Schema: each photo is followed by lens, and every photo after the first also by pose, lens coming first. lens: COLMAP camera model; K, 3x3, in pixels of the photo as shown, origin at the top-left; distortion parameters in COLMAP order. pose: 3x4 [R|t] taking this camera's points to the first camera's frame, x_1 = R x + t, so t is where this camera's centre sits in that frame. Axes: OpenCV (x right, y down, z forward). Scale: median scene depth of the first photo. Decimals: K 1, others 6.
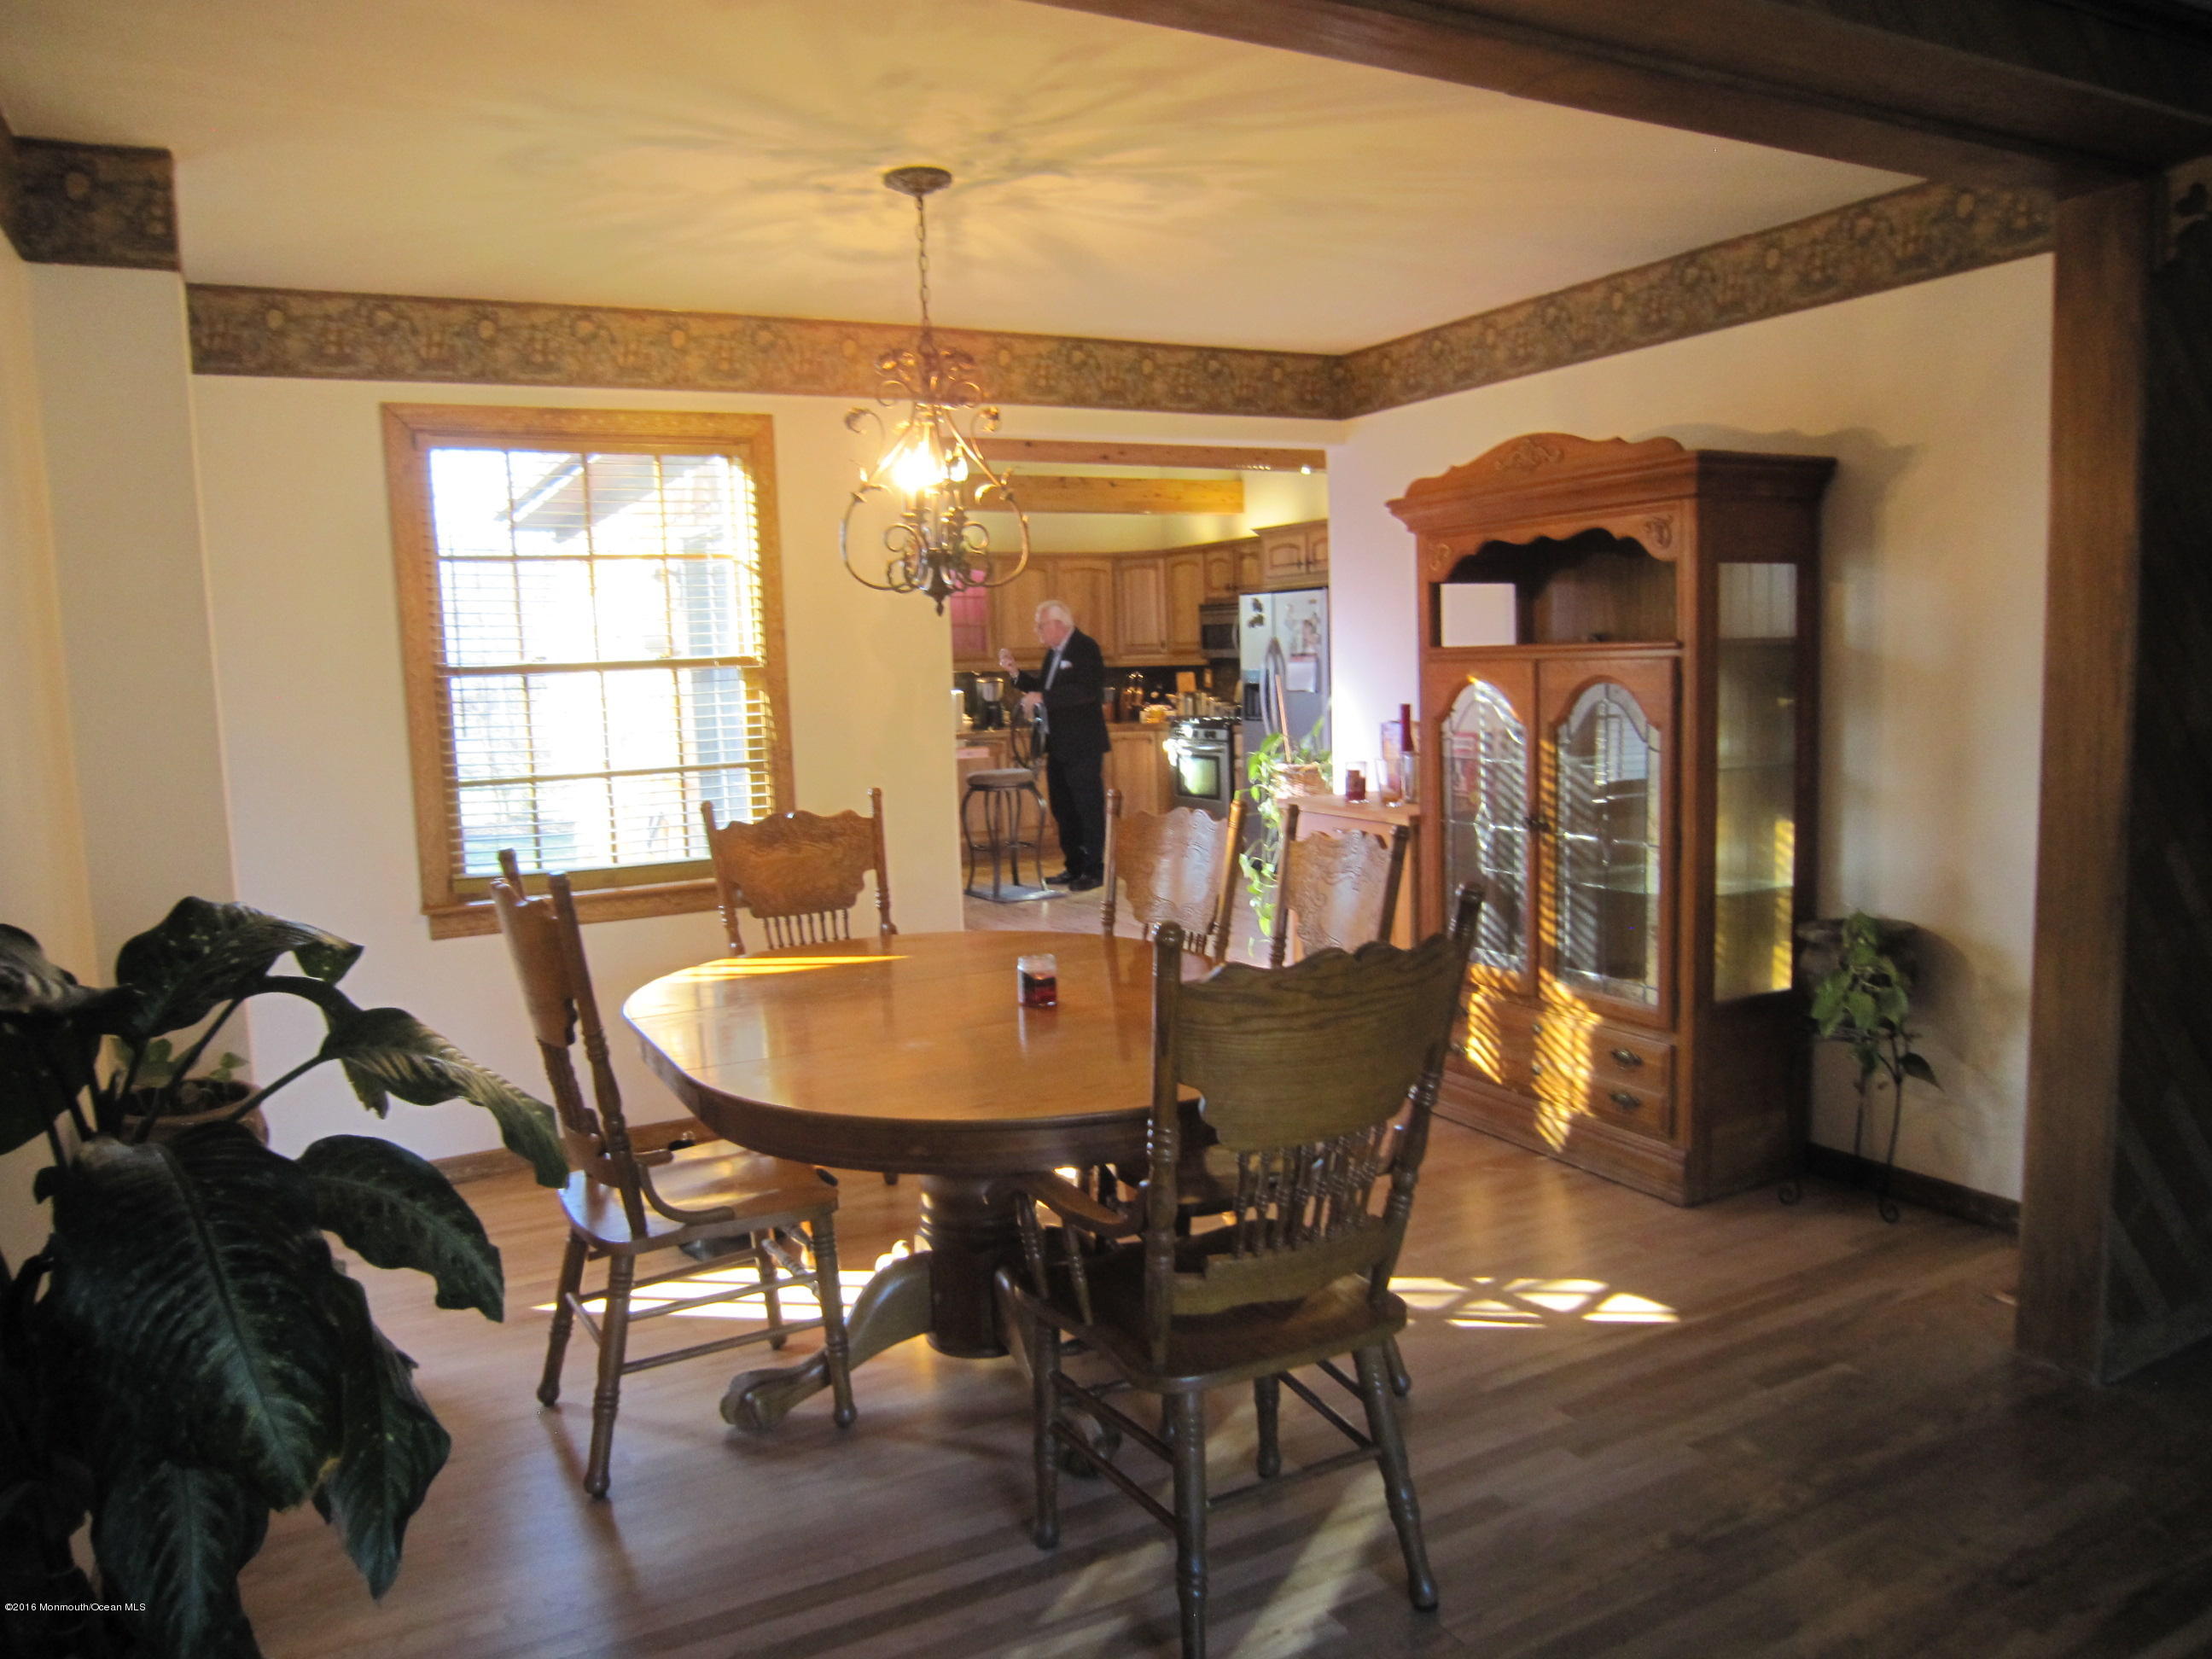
lens RADIAL K [[1581.5, 0, 1111.8], [0, 1581.5, 827.4], [0, 0, 1]] dist [-0.047560, 0.020283]
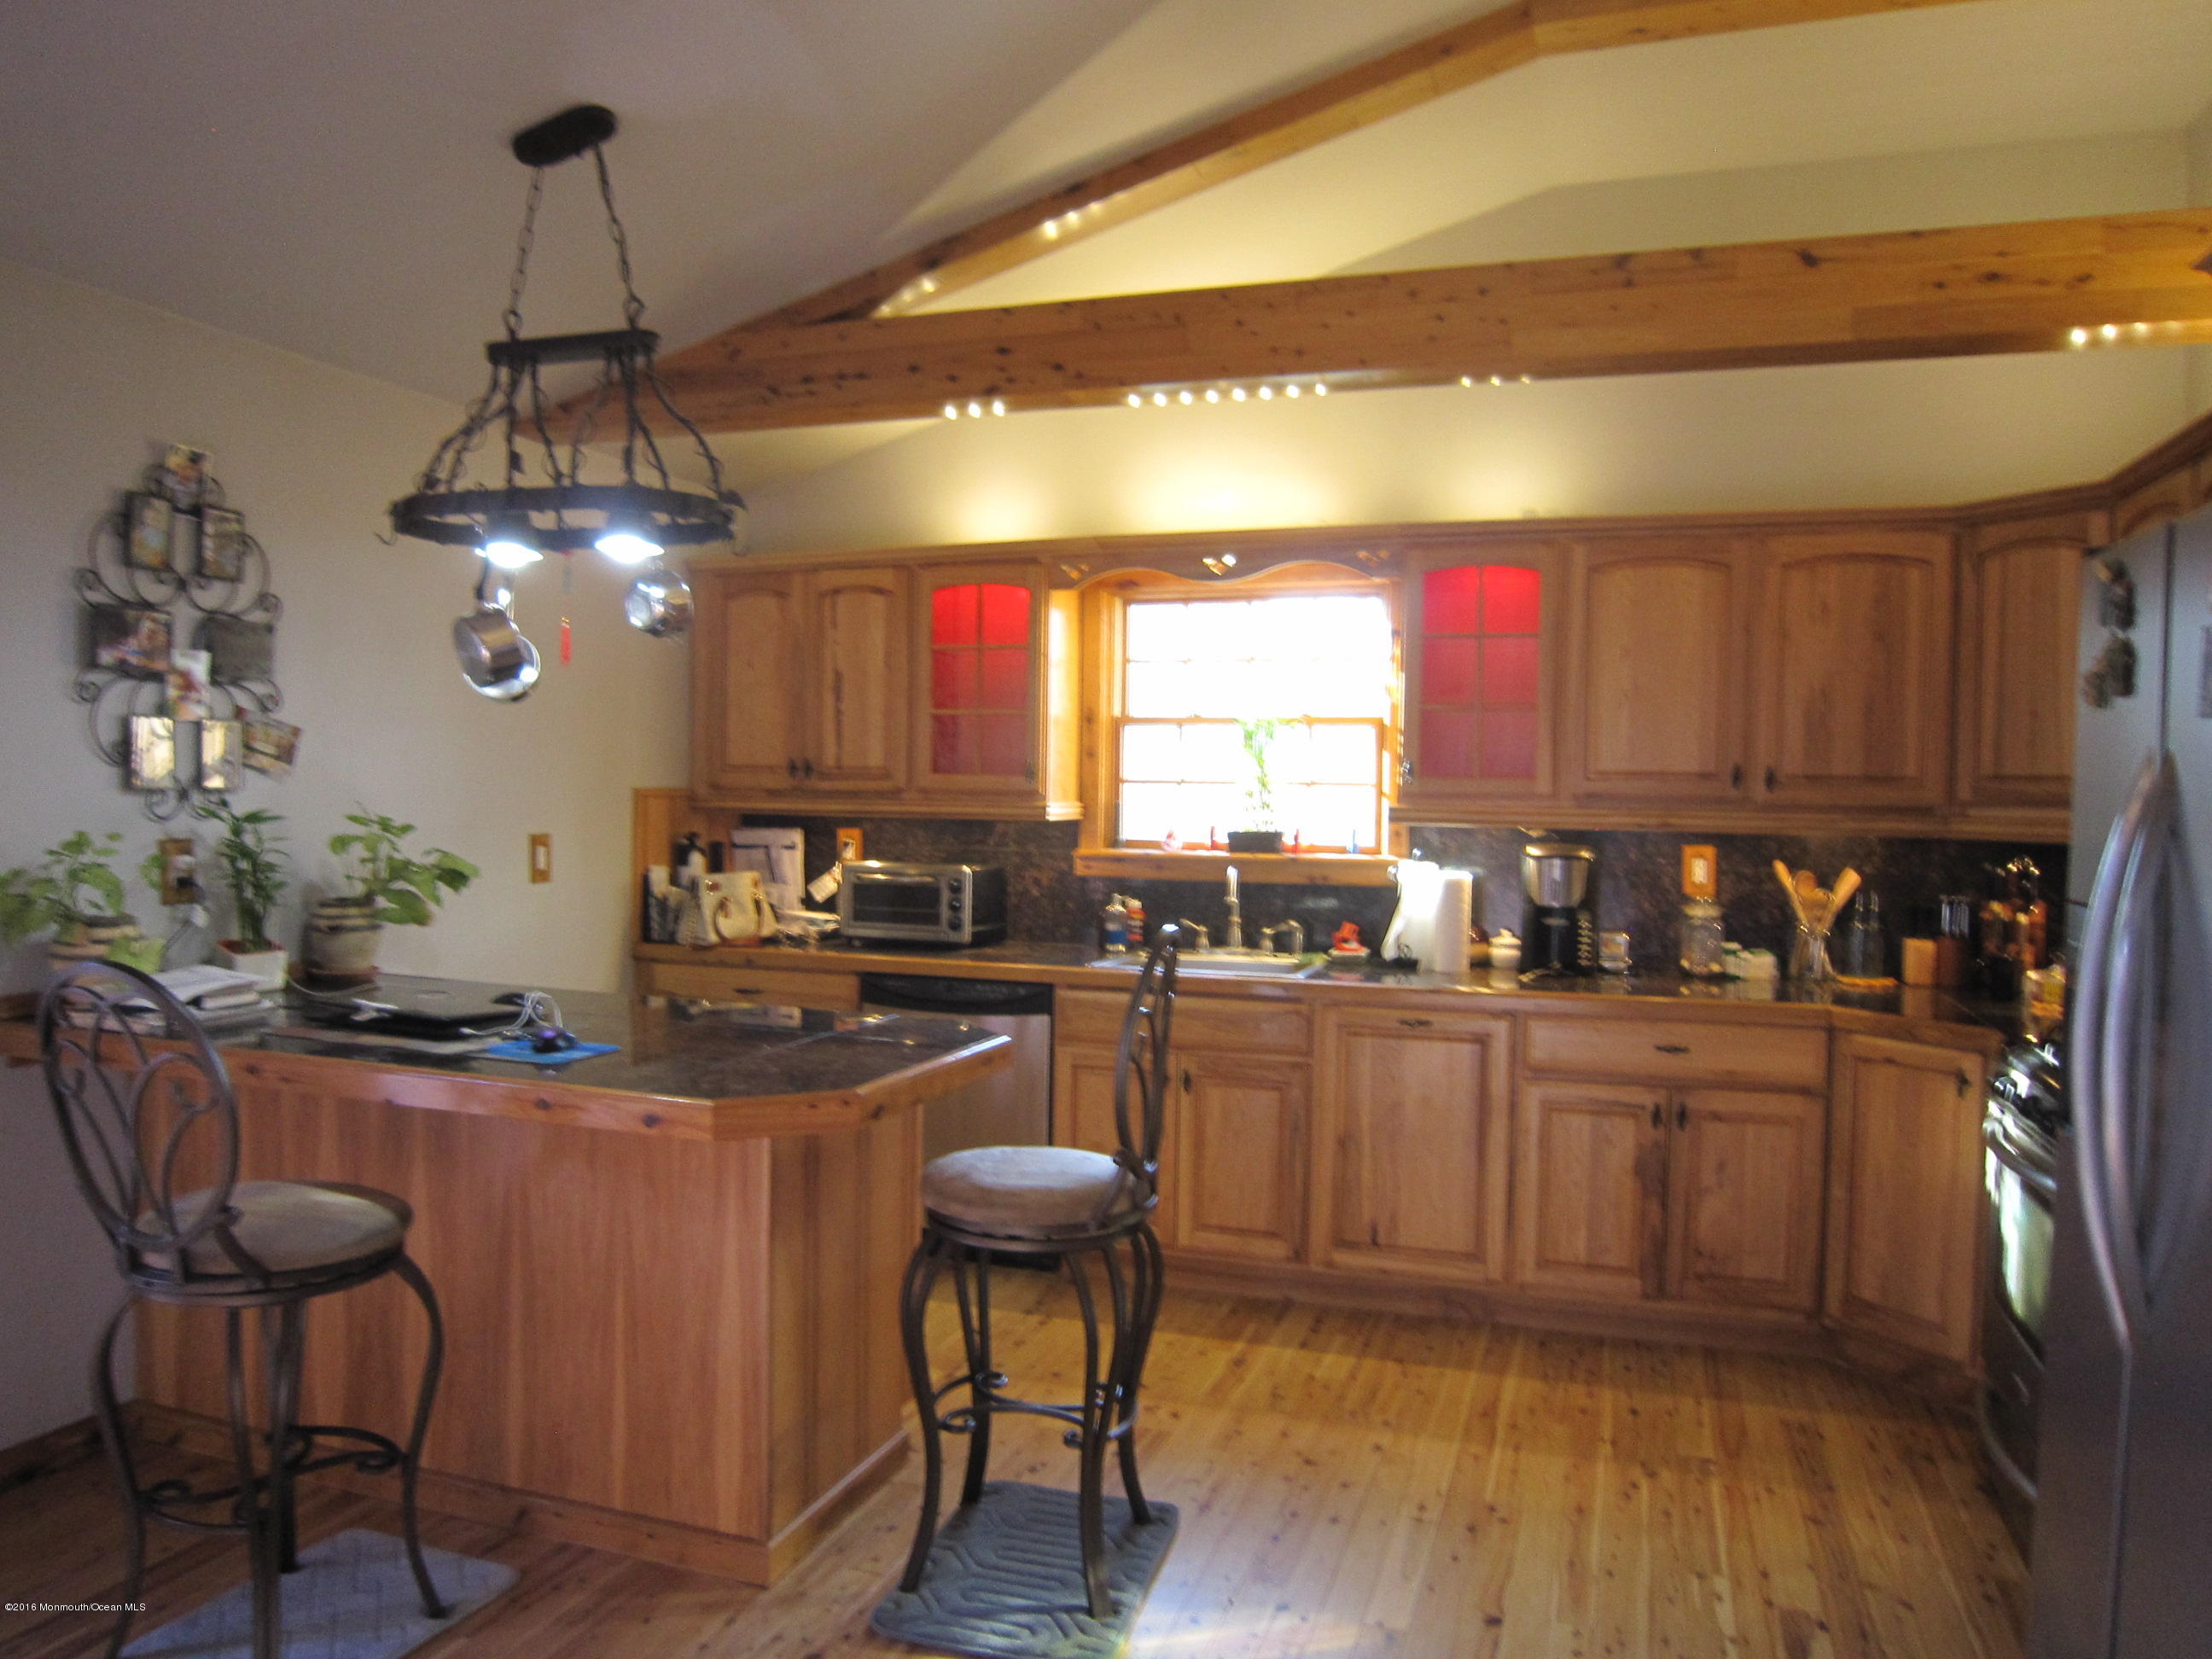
lens RADIAL K [[1581.5, 0, 1100.4], [0, 1581.5, 824.4], [0, 0, 1]] dist [-0.047560, 0.020283]
pose [[0.675212, 0.063525, -0.734883, 0.130018], [-0.117885, 0.992772, -0.022495, -0.077103], [0.728142, 0.101821, 0.677821, 0.650338]]
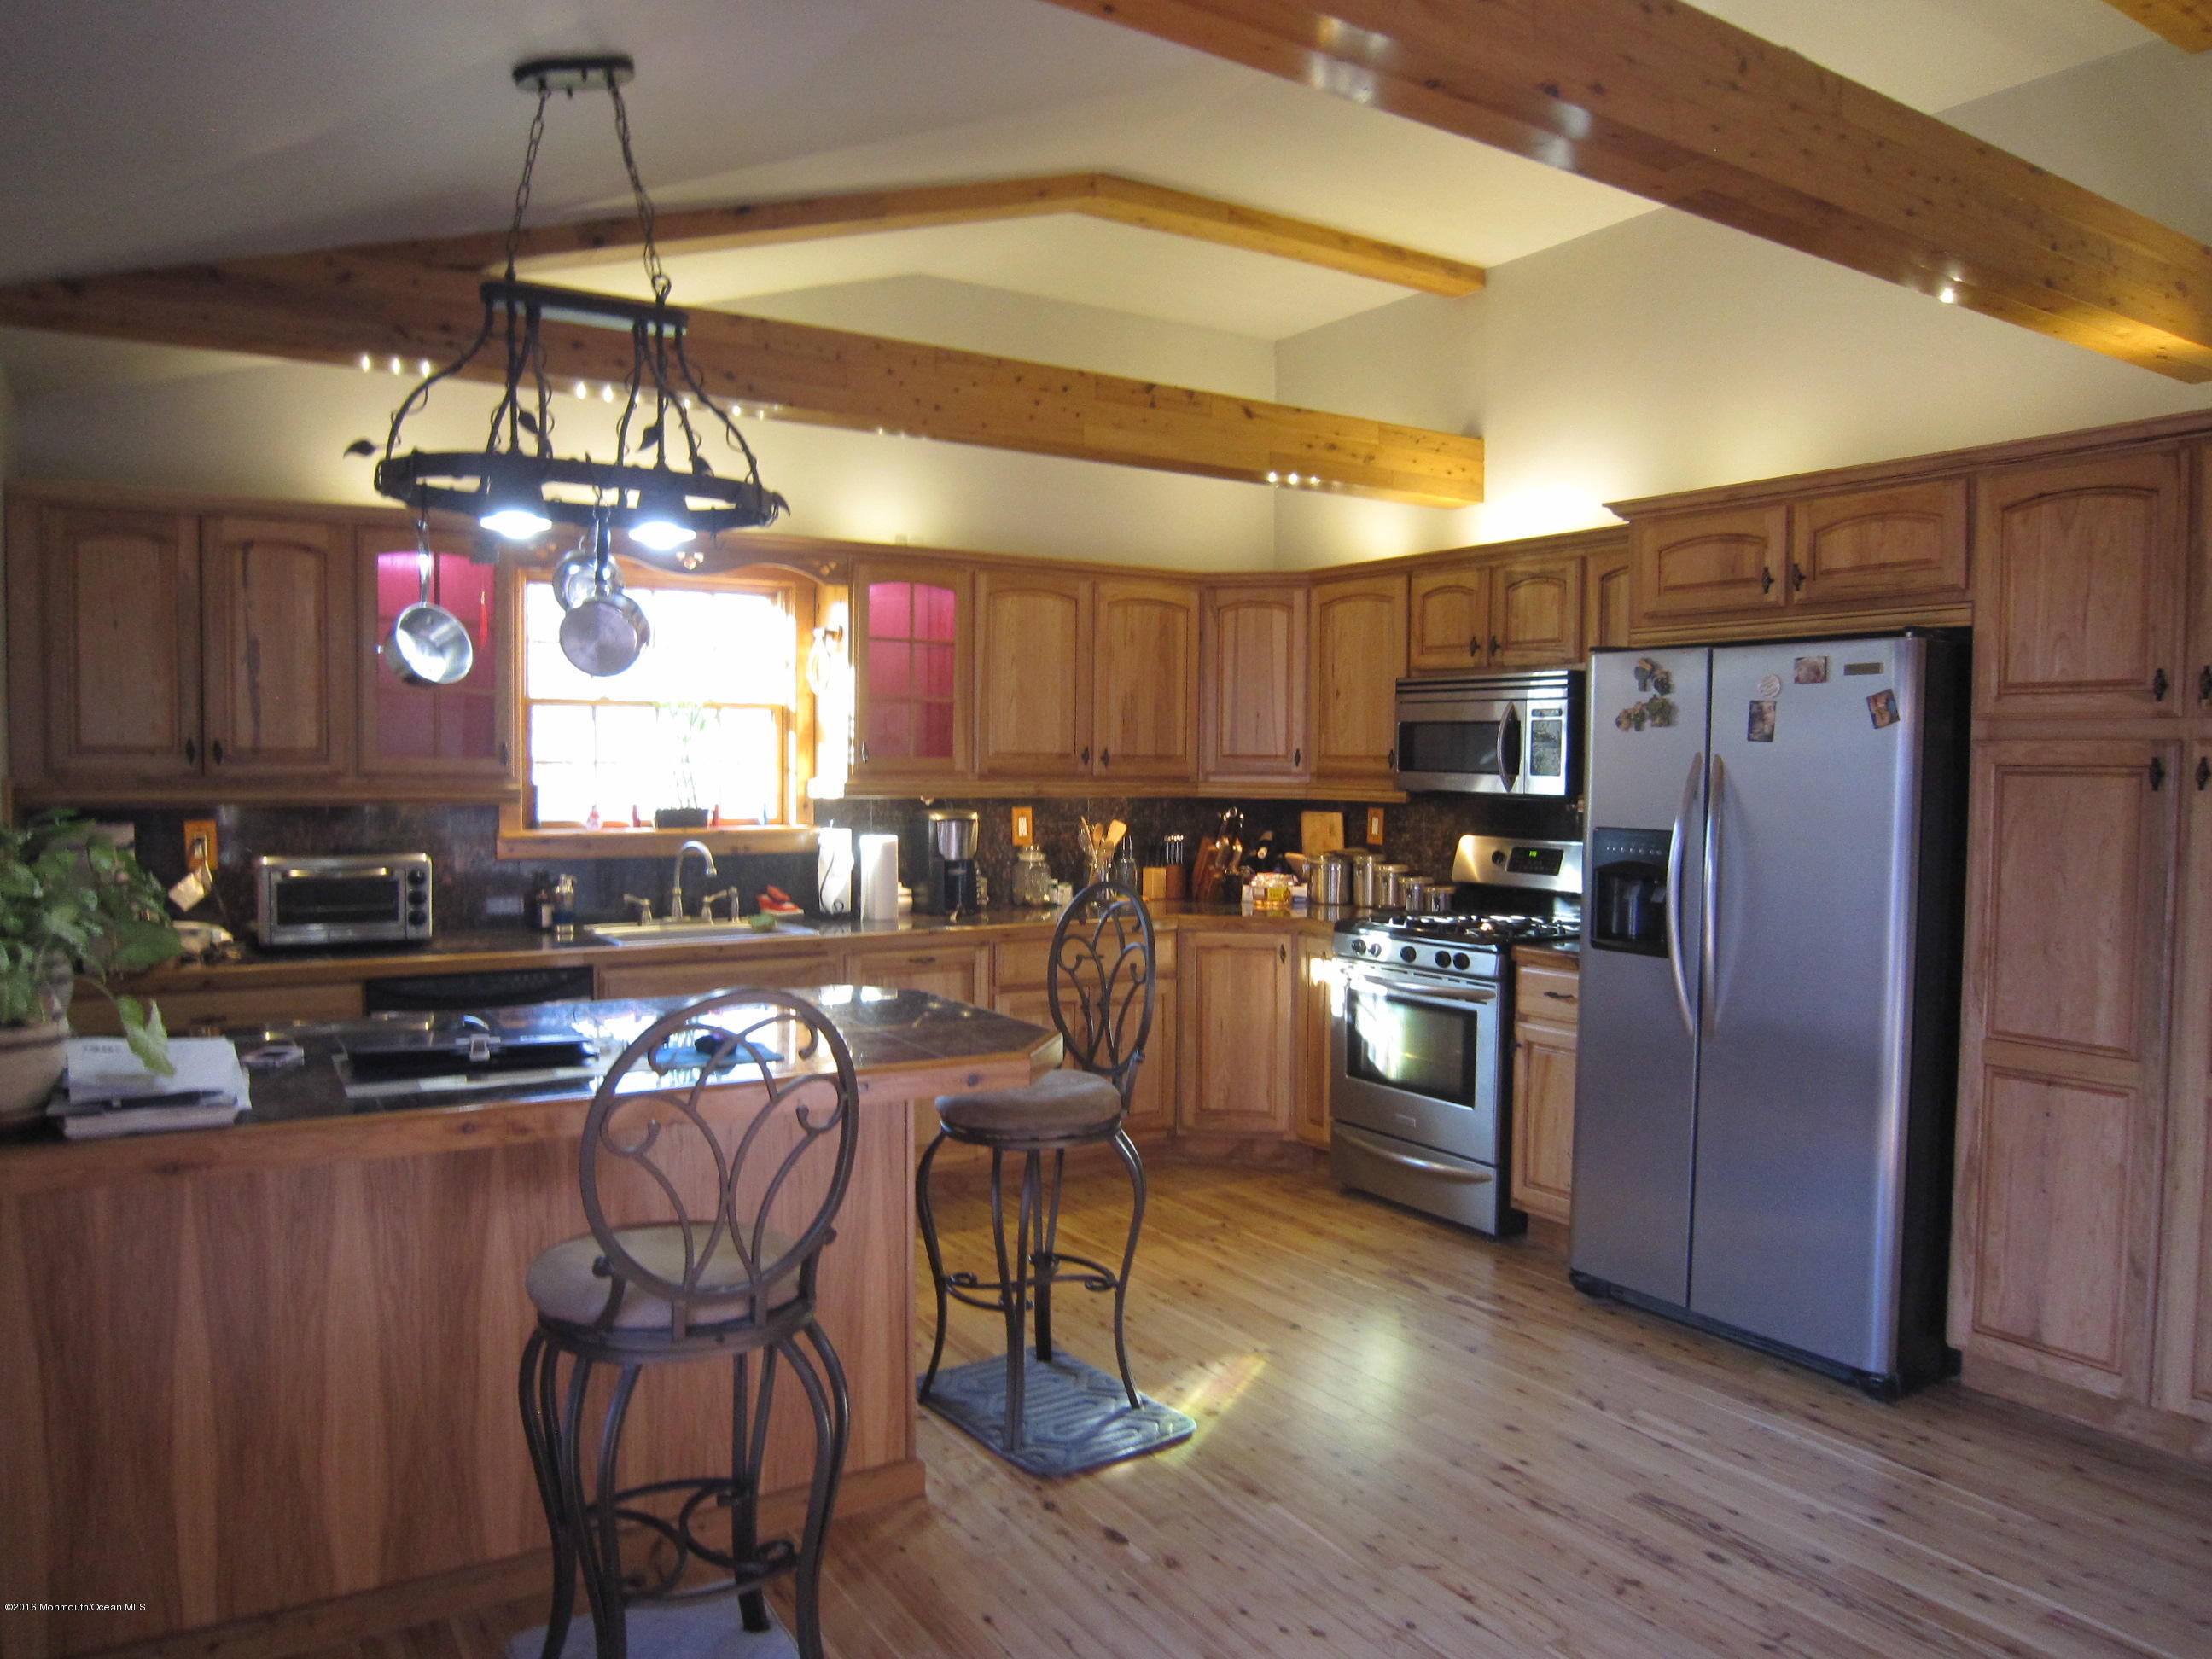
lens RADIAL K [[1581.5, 0, 1092.2], [0, 1581.5, 829.0], [0, 0, 1]] dist [-0.047560, 0.020283]
pose [[0.996577, 0.040213, 0.072233, -0.068983], [-0.035367, 0.997115, -0.067159, -0.057365], [-0.074725, 0.064374, 0.995124, 0.508348]]
